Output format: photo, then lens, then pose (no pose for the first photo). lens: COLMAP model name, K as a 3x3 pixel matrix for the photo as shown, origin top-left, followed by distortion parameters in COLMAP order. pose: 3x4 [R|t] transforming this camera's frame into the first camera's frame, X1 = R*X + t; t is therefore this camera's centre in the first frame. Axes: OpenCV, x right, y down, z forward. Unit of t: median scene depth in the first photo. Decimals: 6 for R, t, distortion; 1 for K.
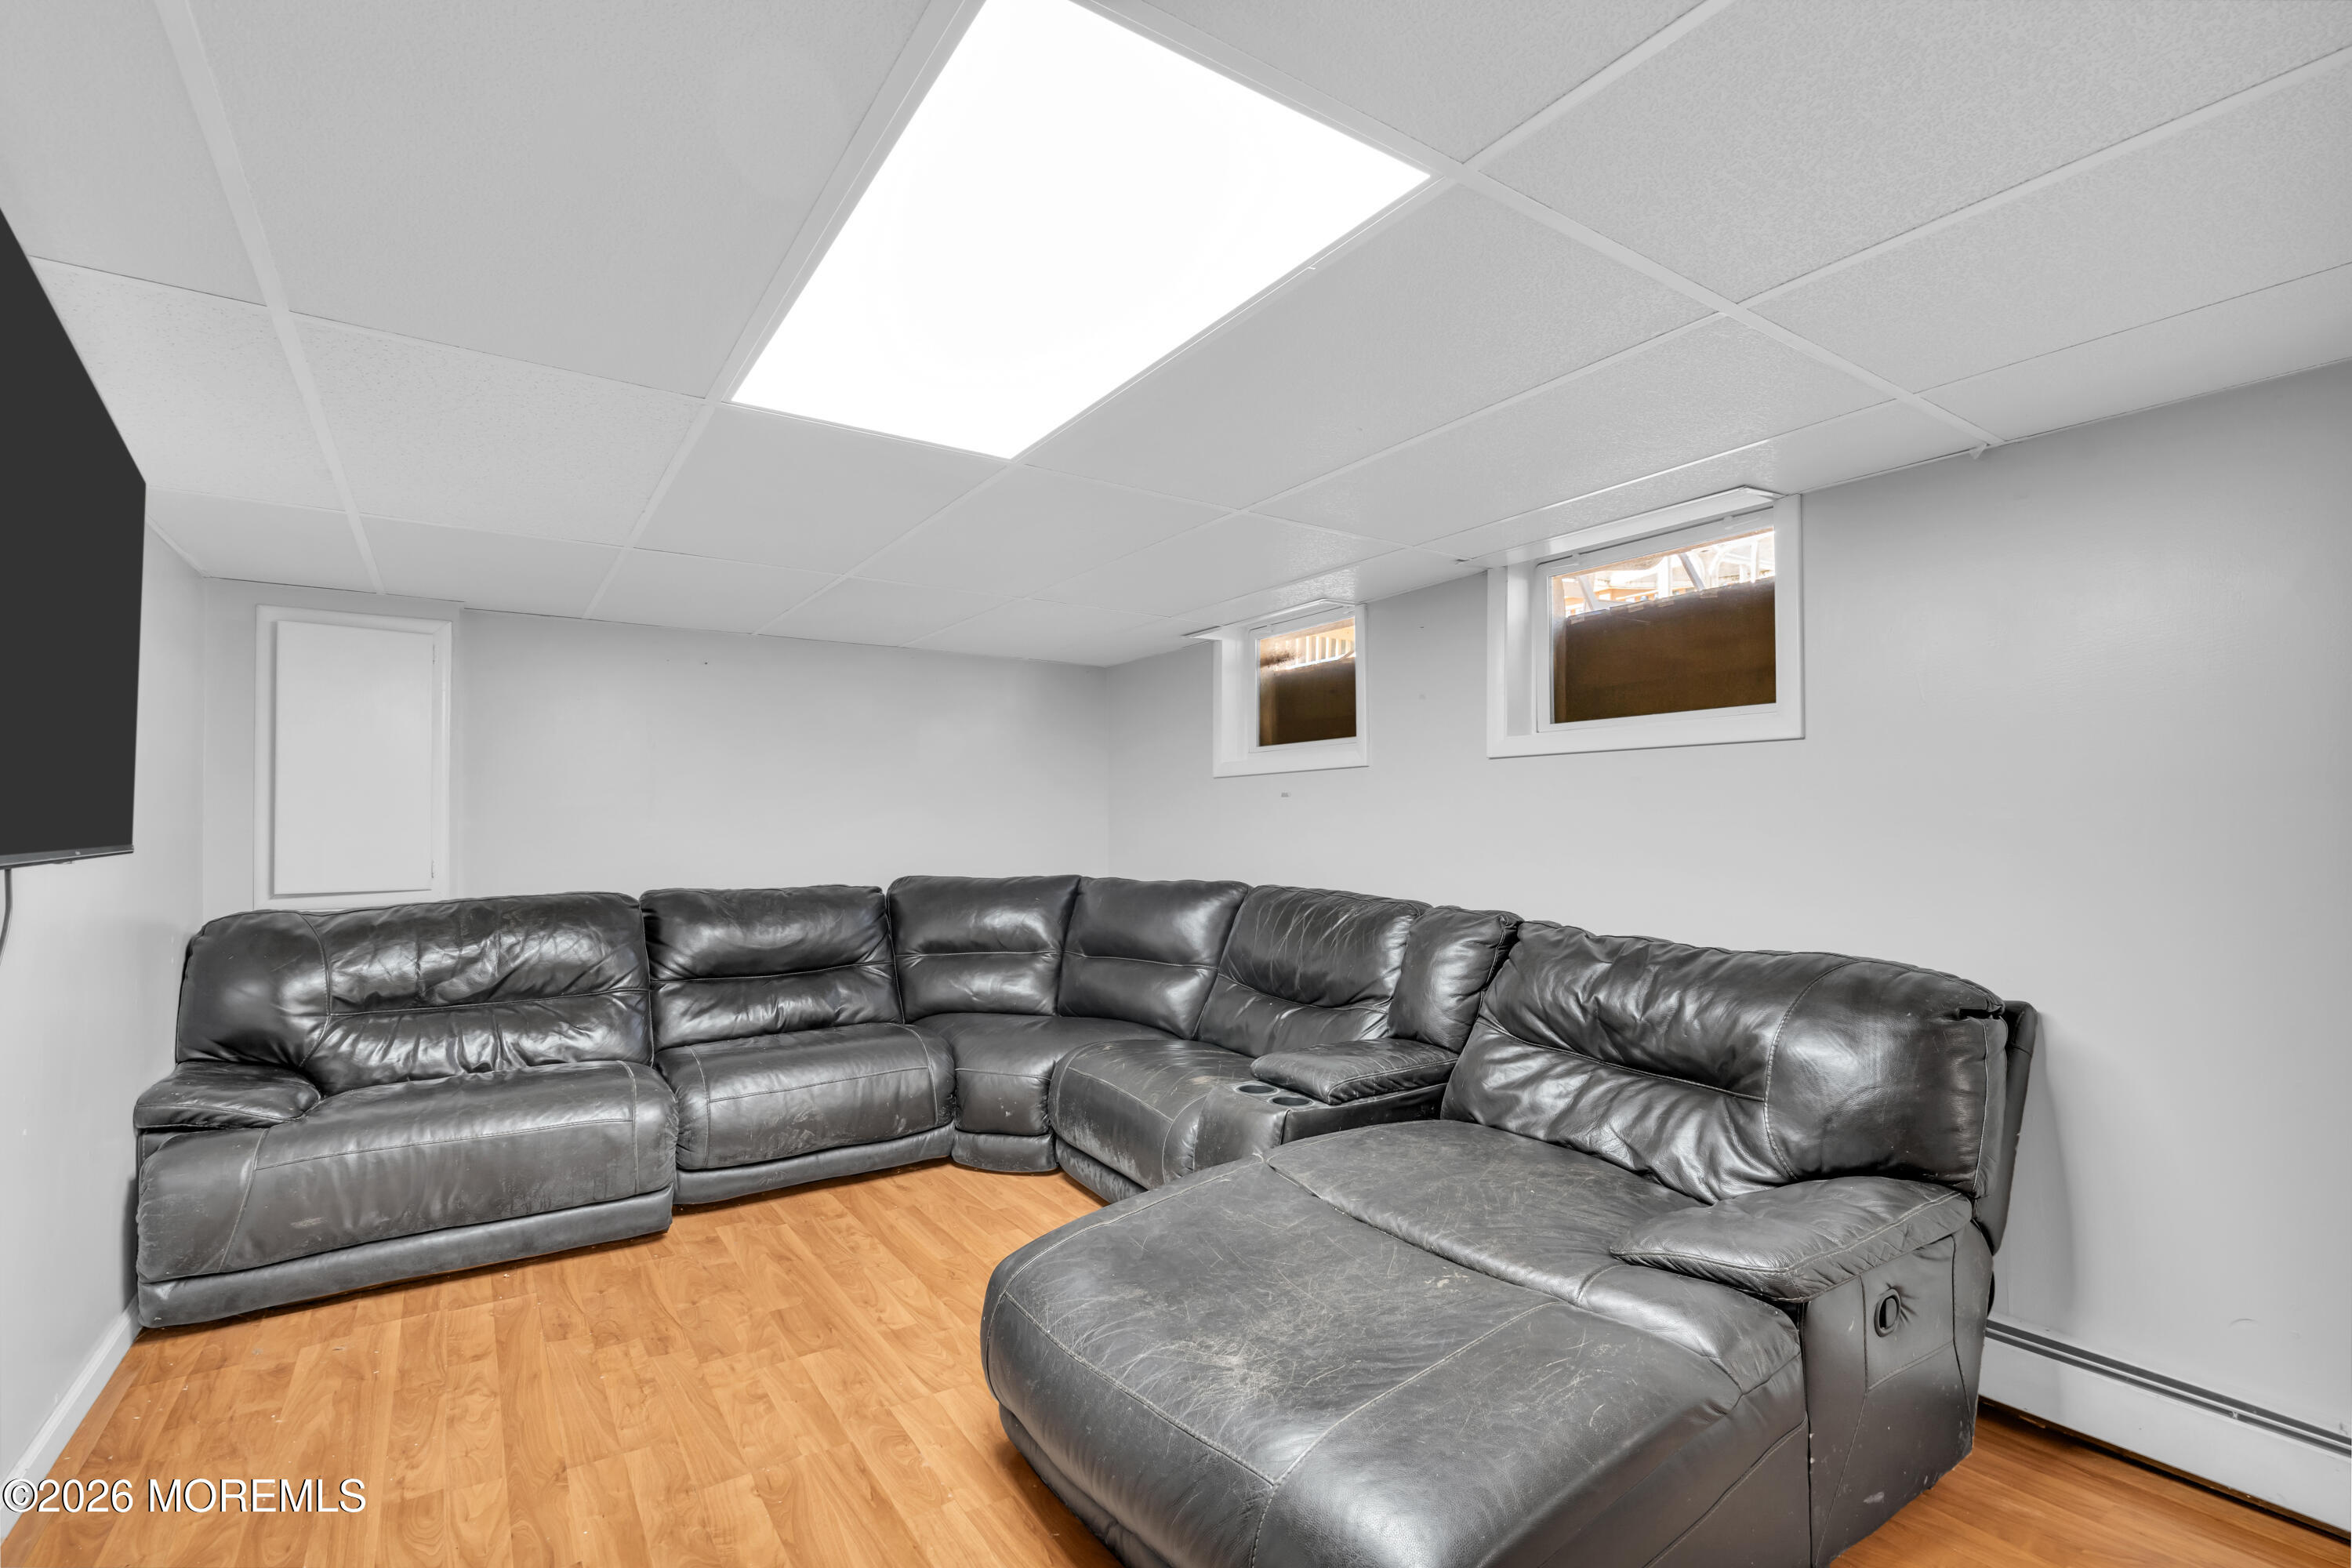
lens RADIAL K [[1079.2, 0, 1173.9], [0, 1079.2, 794.3], [0, 0, 1]] dist [-0.006840, 0.002248]
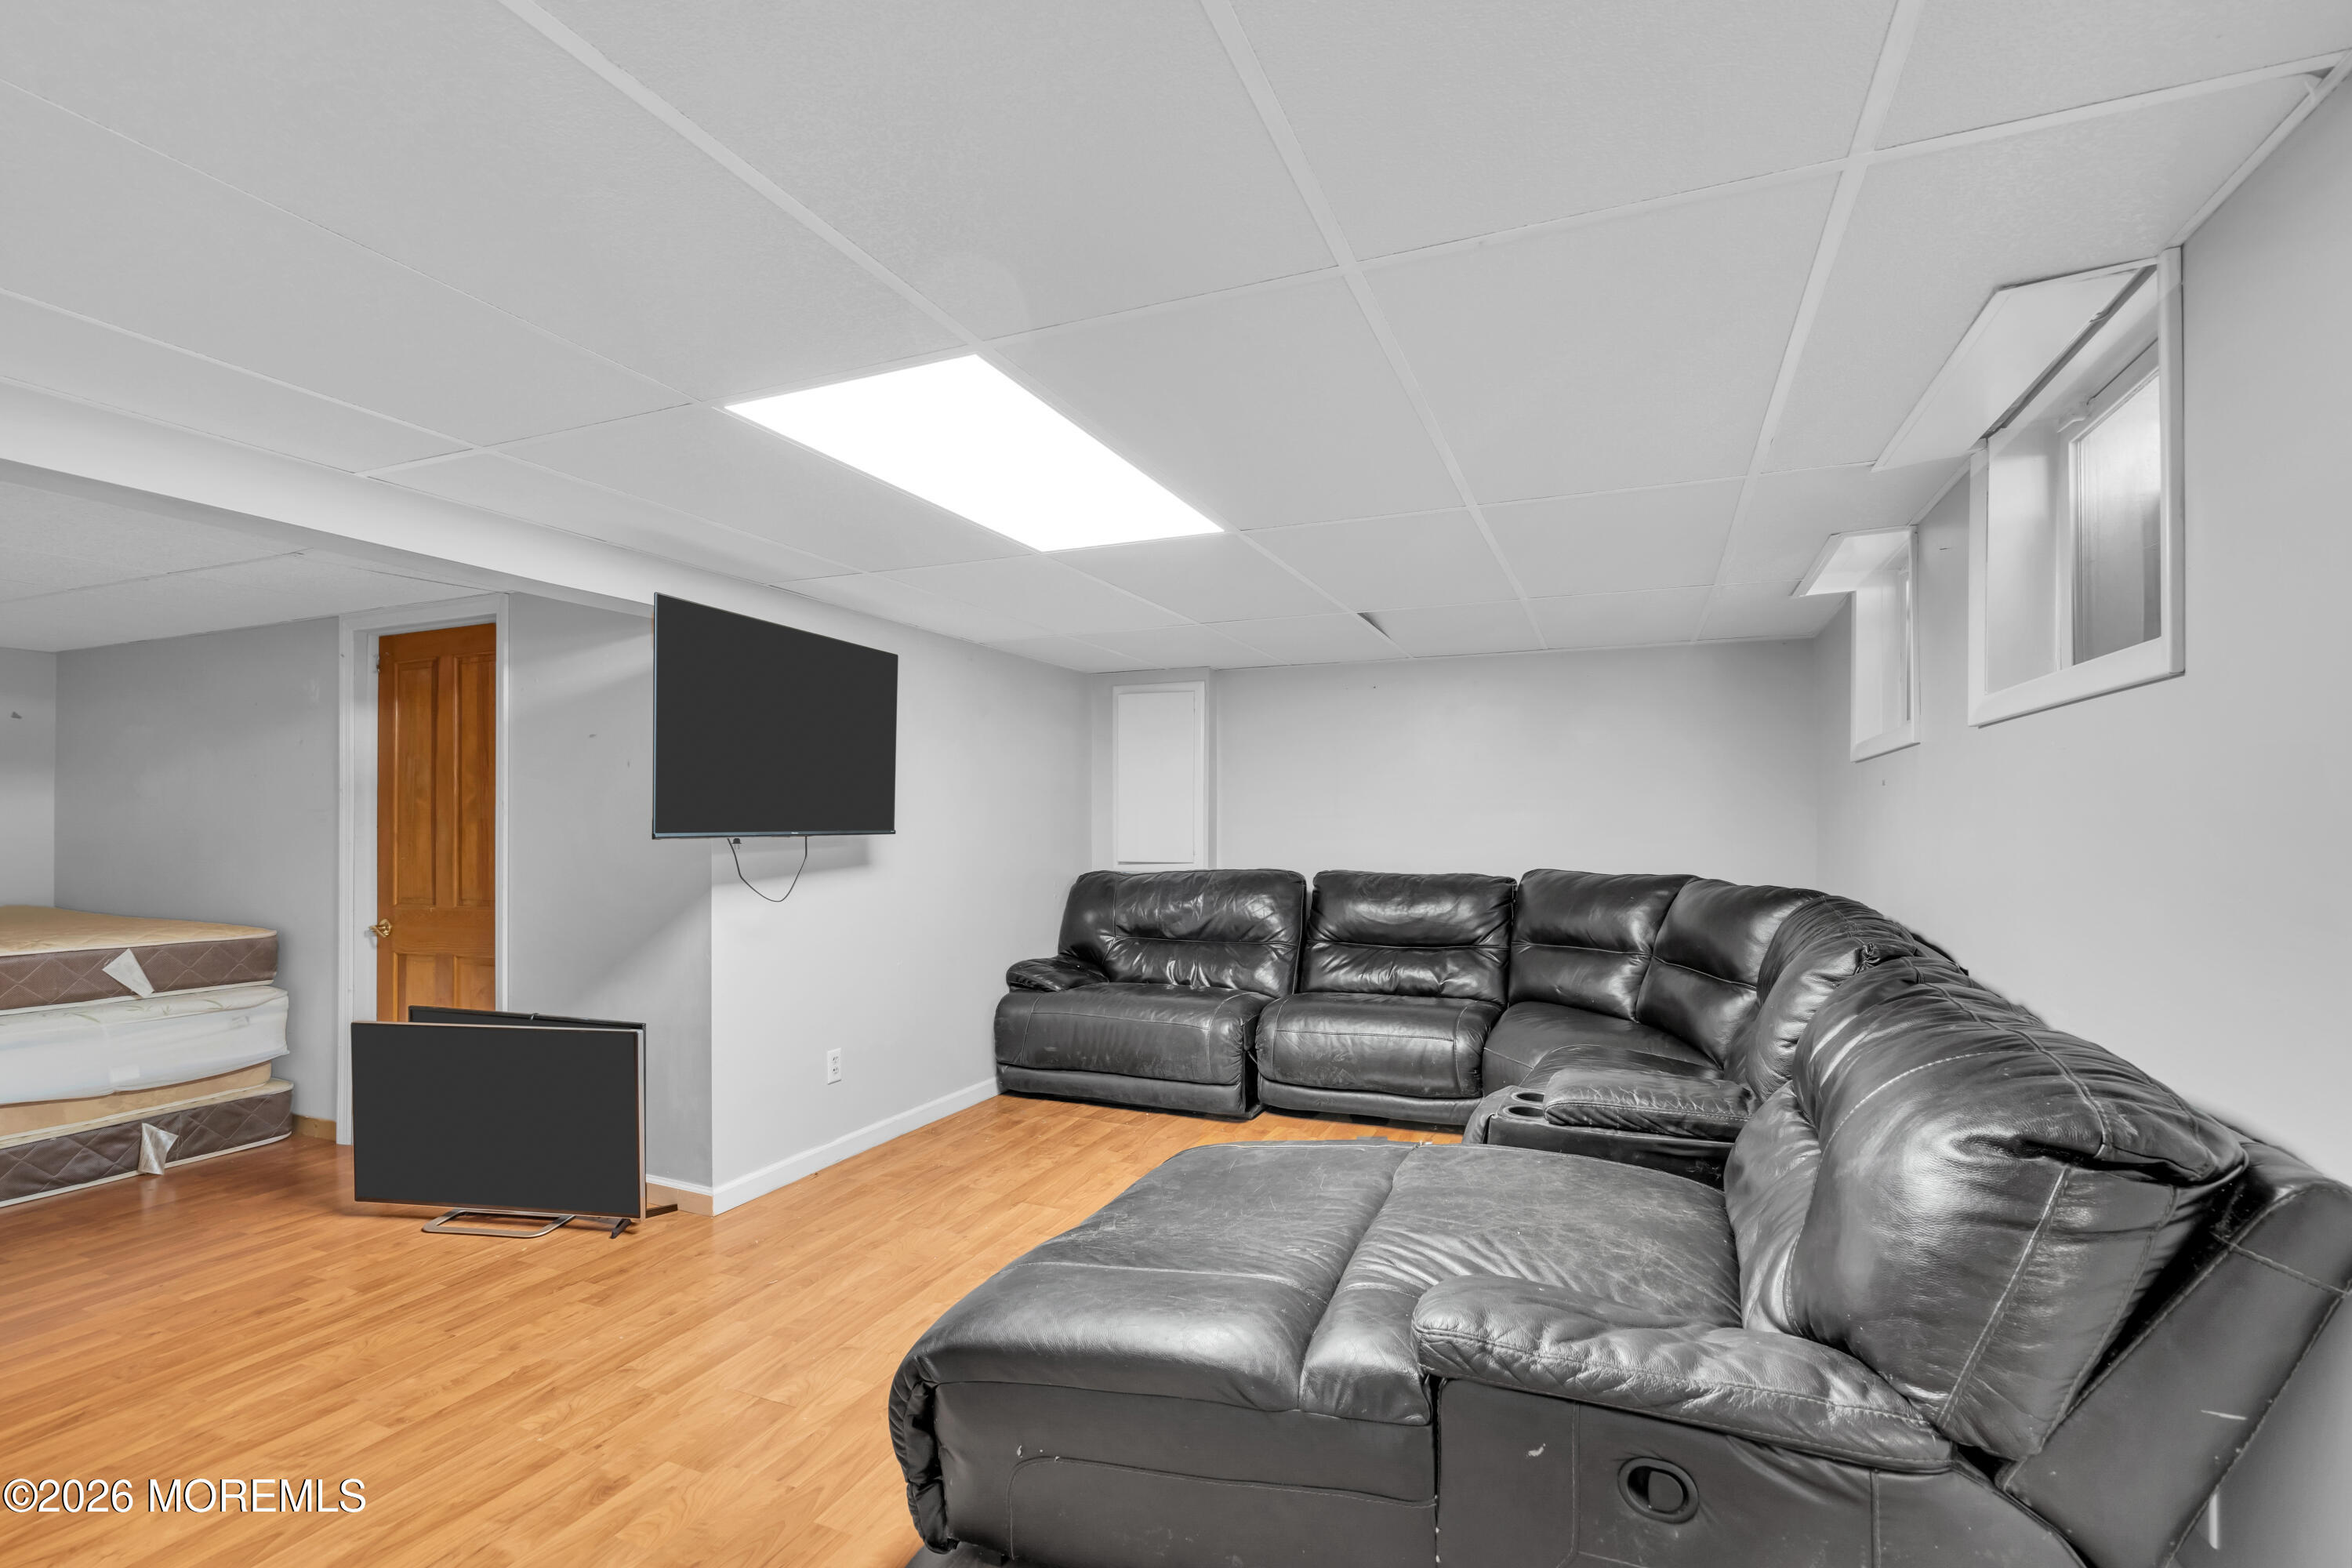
lens RADIAL K [[1079.2, 0, 1162.0], [0, 1079.2, 806.0], [0, 0, 1]] dist [-0.006840, 0.002248]
pose [[0.532950, -0.008787, -0.846101, 0.593814], [0.023747, 0.999708, 0.004575, 0.002056], [0.845814, -0.022530, 0.533002, 0.179452]]
